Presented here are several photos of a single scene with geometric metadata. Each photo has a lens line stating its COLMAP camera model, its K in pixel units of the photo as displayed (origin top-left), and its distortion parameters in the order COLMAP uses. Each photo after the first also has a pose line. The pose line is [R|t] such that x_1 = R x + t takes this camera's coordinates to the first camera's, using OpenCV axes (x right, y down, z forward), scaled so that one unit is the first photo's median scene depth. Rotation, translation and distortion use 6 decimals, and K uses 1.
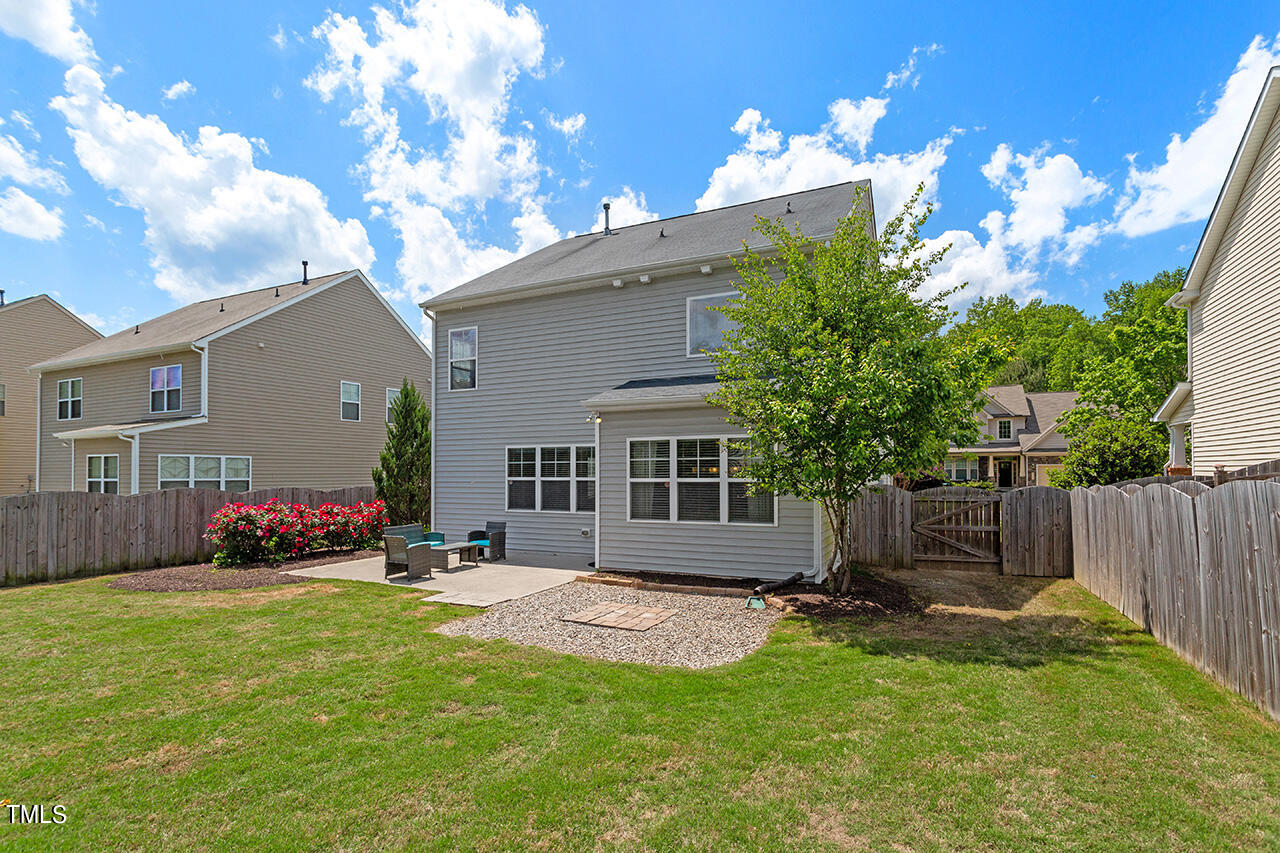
lens RADIAL K [[614.5, 0, 644.4], [0, 614.5, 439.2], [0, 0, 1]] dist [0.001213, 0.000160]
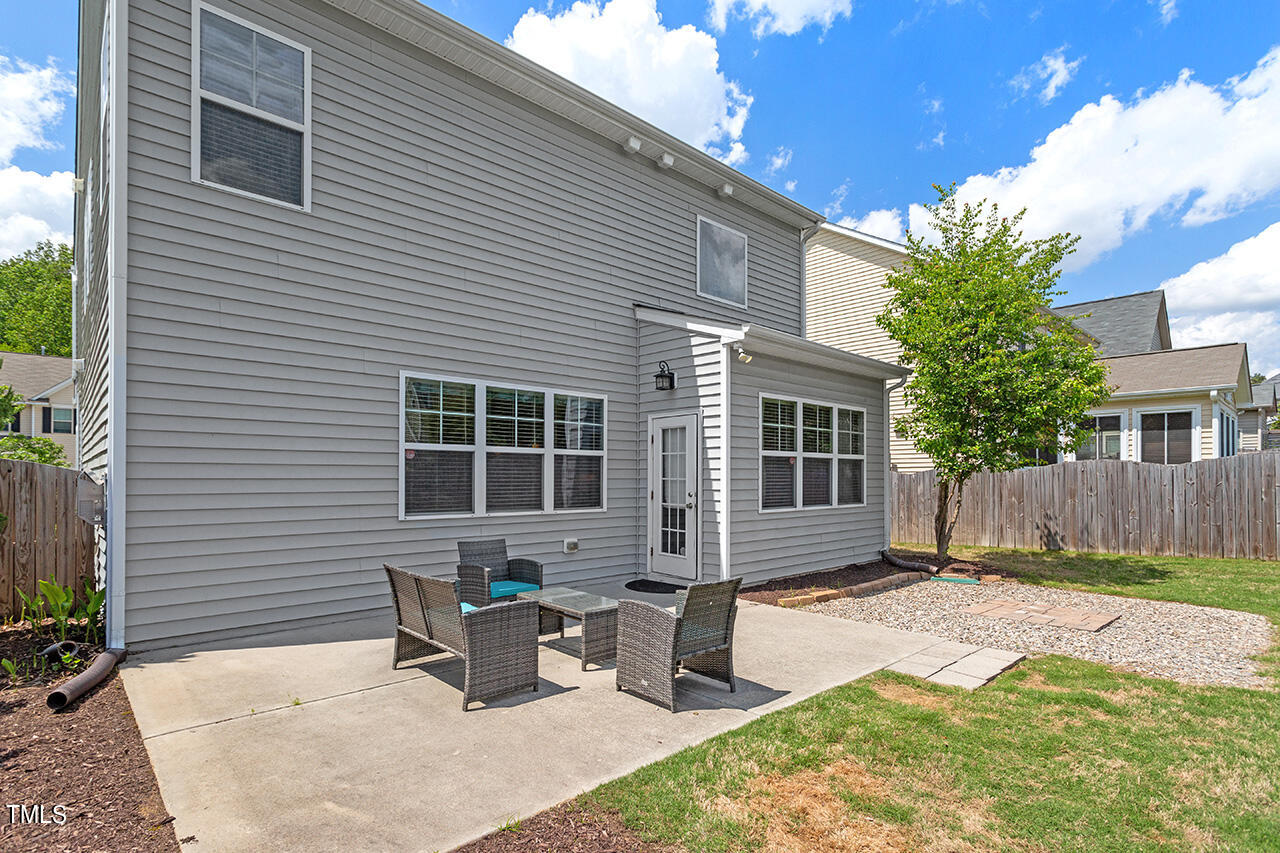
lens RADIAL K [[614.5, 0, 644.4], [0, 614.5, 439.2], [0, 0, 1]] dist [0.001213, 0.000160]
pose [[0.361446, 0.014054, 0.932287, -0.615802], [-0.076690, 0.996947, 0.014704, 0.041703], [-0.929234, -0.076812, 0.361420, 0.738908]]
